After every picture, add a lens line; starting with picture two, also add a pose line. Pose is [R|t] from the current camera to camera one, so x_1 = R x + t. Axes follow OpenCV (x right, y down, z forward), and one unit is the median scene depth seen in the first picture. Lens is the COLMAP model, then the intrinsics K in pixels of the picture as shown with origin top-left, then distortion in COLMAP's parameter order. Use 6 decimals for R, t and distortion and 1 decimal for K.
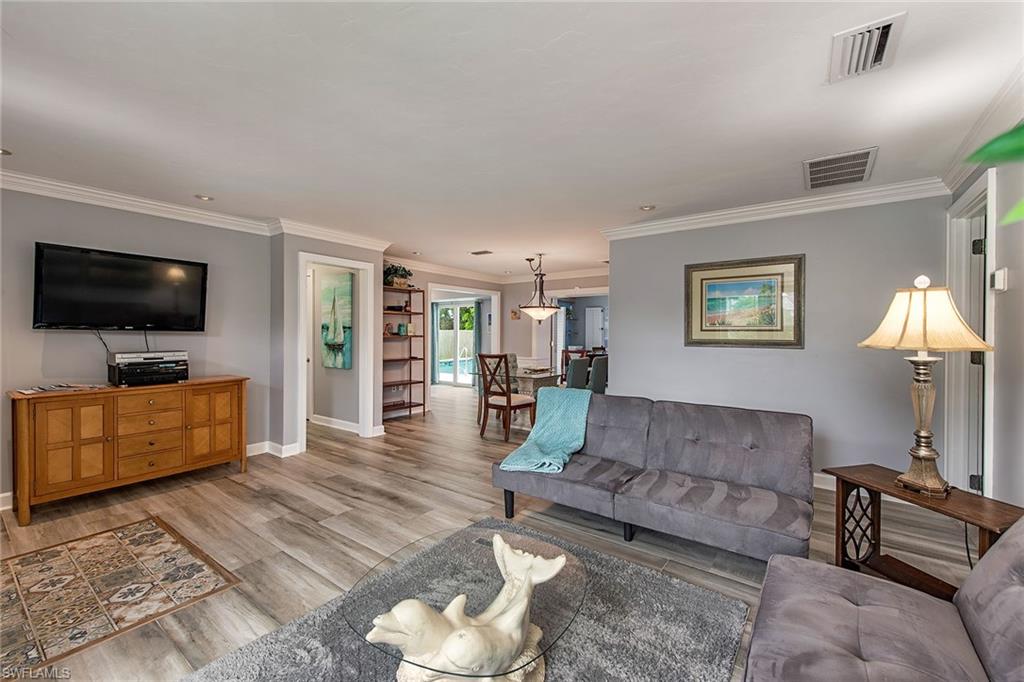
lens RADIAL K [[414.5, 0, 513.0], [0, 414.5, 335.8], [0, 0, 1]] dist [-0.001384, -0.000243]
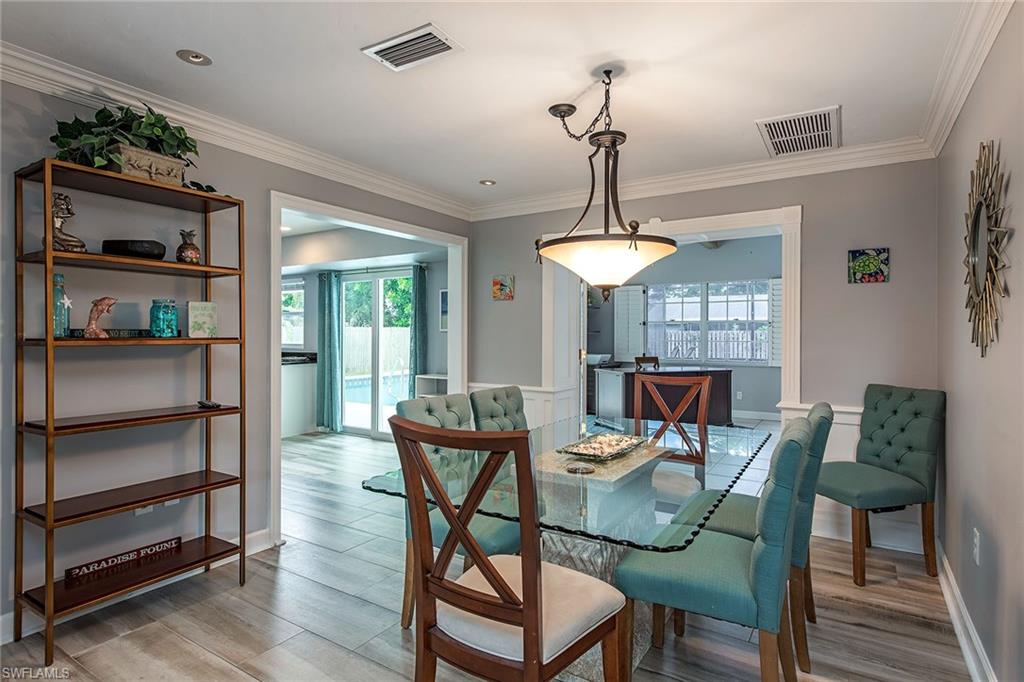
lens RADIAL K [[542.7, 0, 512.0], [0, 542.7, 341.0], [0, 0, 1]] dist [-0.002108, -0.000273]
pose [[0.997821, -0.004846, 0.065798, -0.029595], [0.004273, 0.999952, 0.008848, -0.001091], [-0.065838, -0.008548, 0.997794, 0.556454]]
